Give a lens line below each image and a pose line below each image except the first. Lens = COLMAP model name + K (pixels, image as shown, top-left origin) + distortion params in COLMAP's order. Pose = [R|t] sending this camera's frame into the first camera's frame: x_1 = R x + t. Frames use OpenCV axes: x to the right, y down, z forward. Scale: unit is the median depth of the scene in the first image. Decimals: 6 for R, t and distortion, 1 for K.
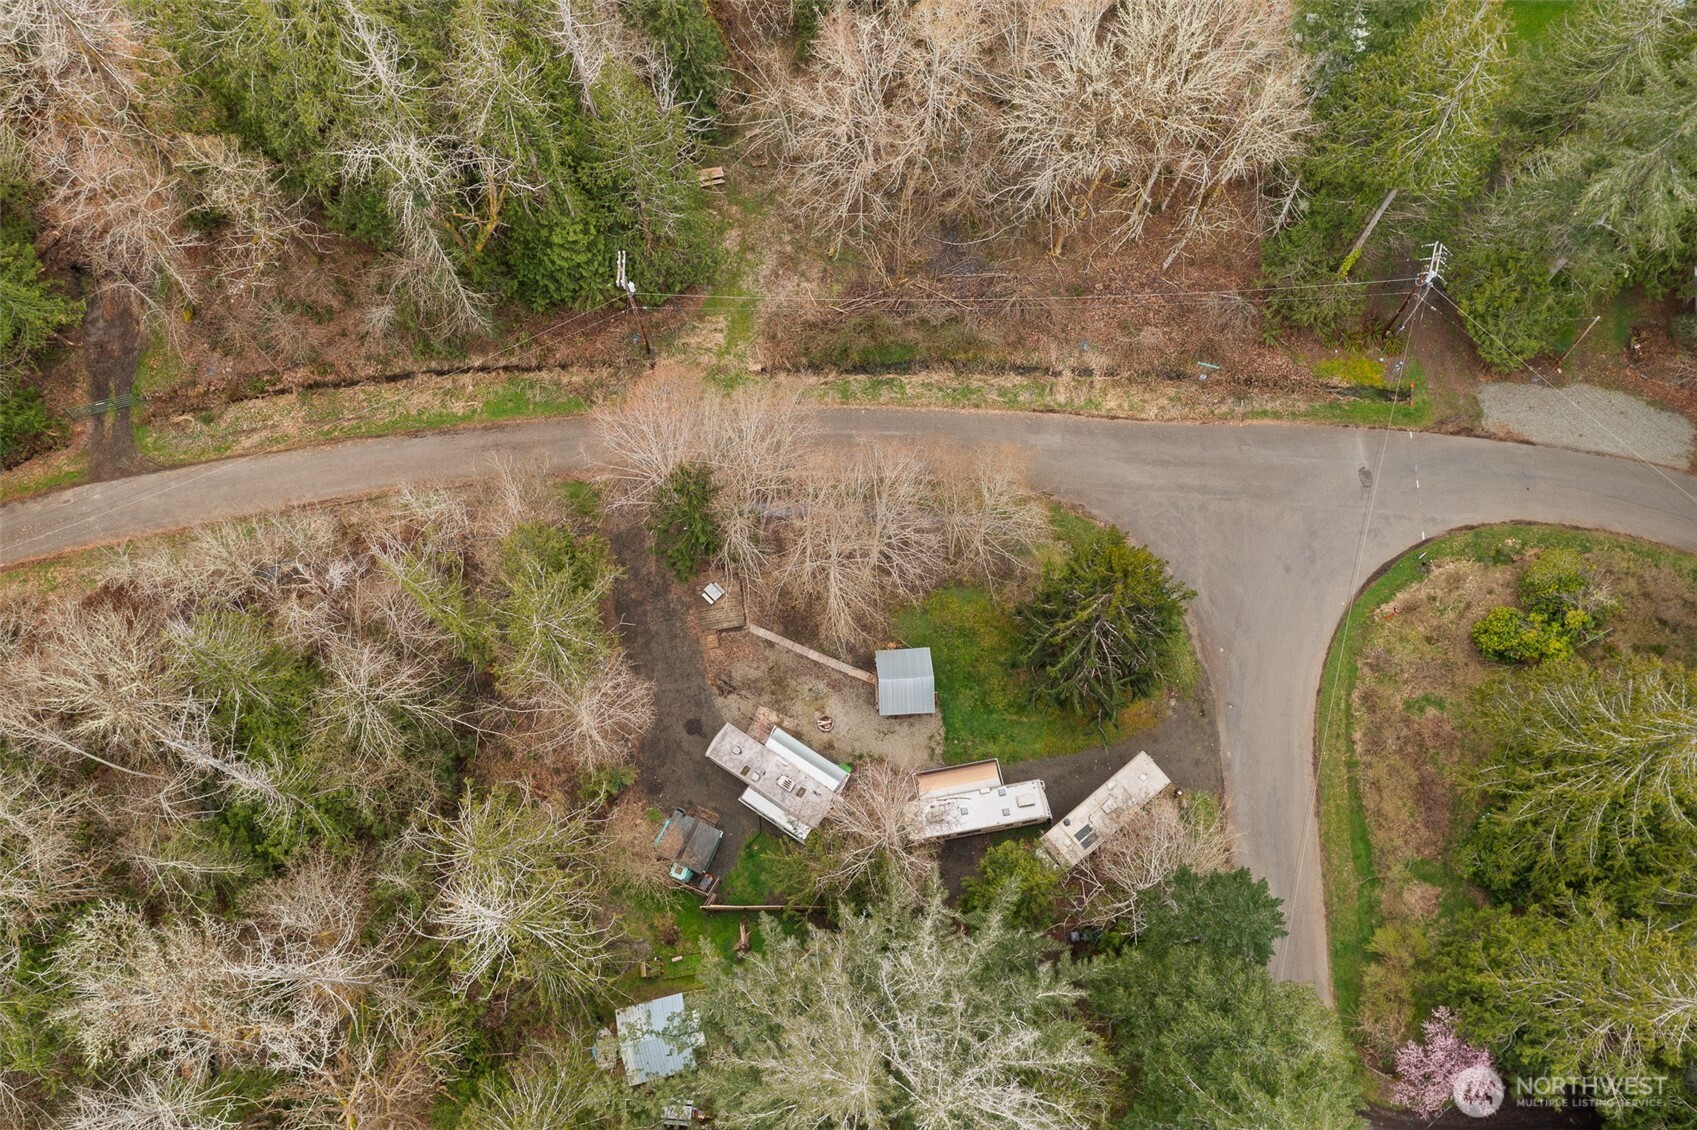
lens RADIAL K [[1332.7, 0, 844.5], [0, 1332.7, 554.0], [0, 0, 1]] dist [-0.027477, 0.011036]
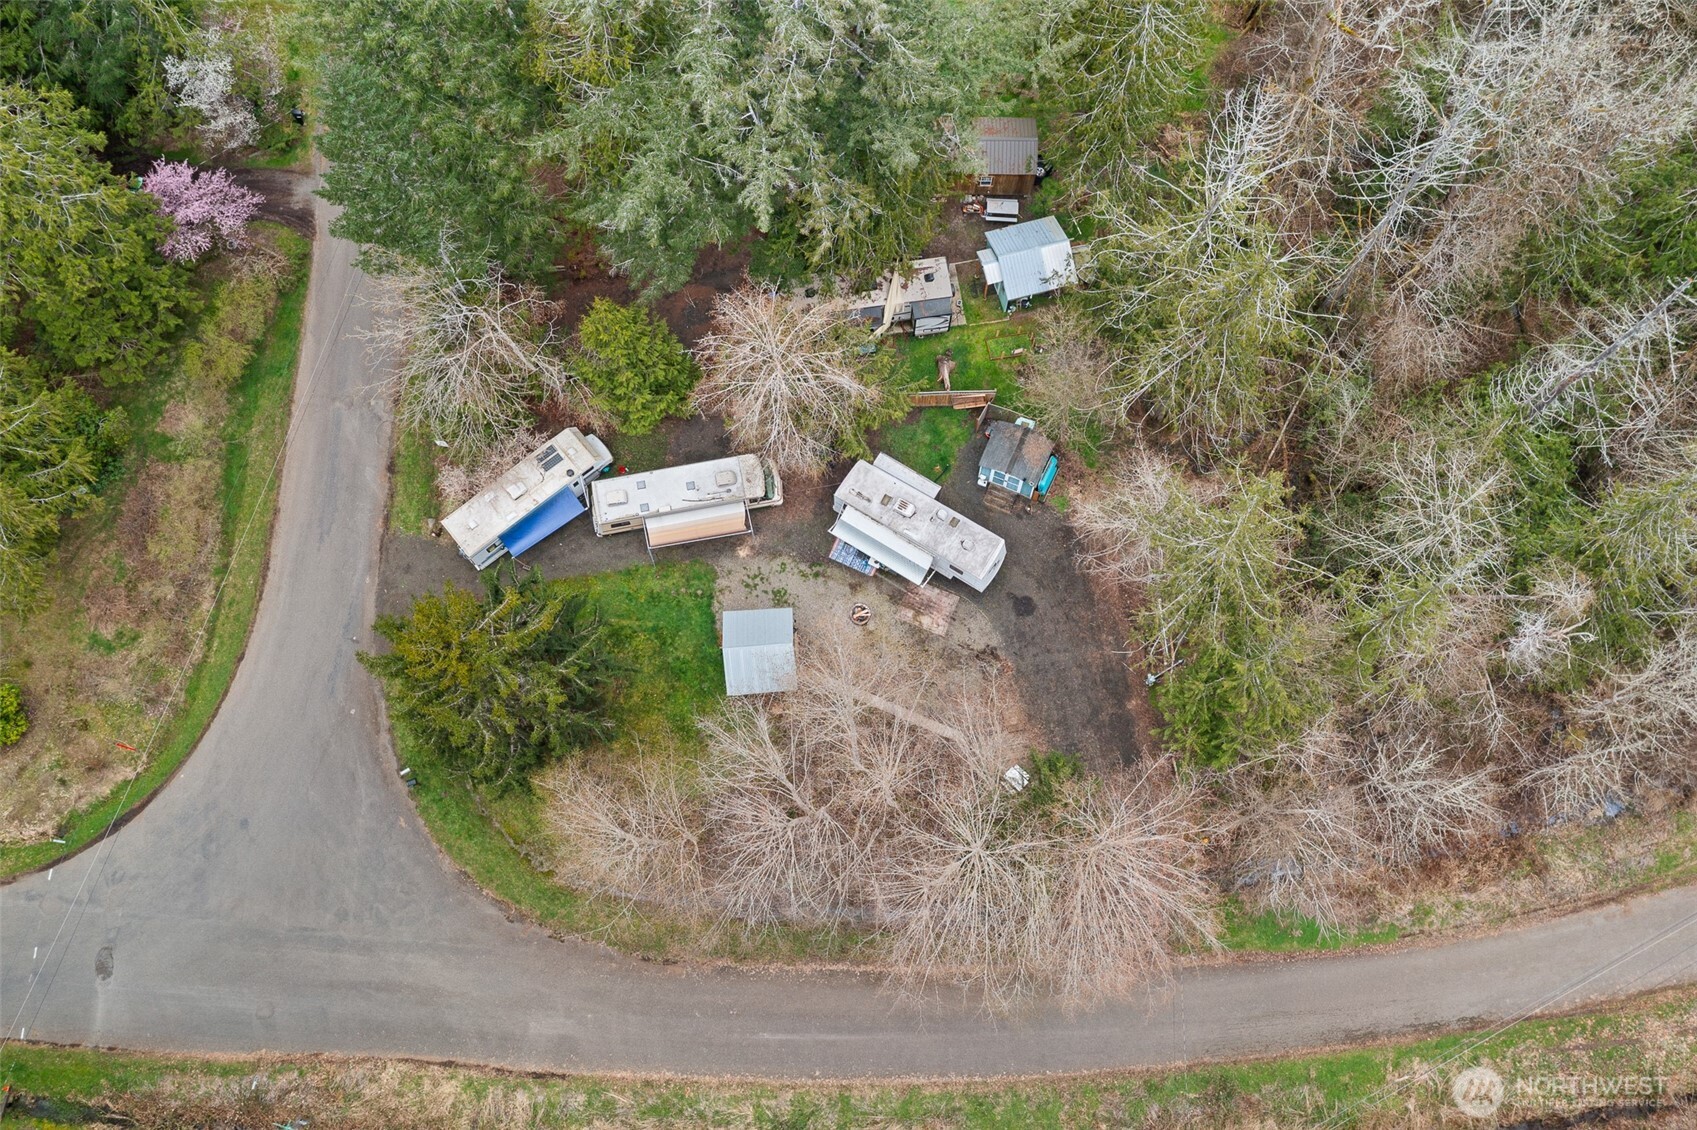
lens RADIAL K [[1332.7, 0, 848.6], [0, 1332.7, 563.6], [0, 0, 1]] dist [-0.027477, 0.011036]
pose [[-0.999698, 0.022886, 0.009007, -0.014840], [-0.012941, -0.800889, 0.598673, -0.327232], [0.020915, 0.598376, 0.800943, 0.333631]]
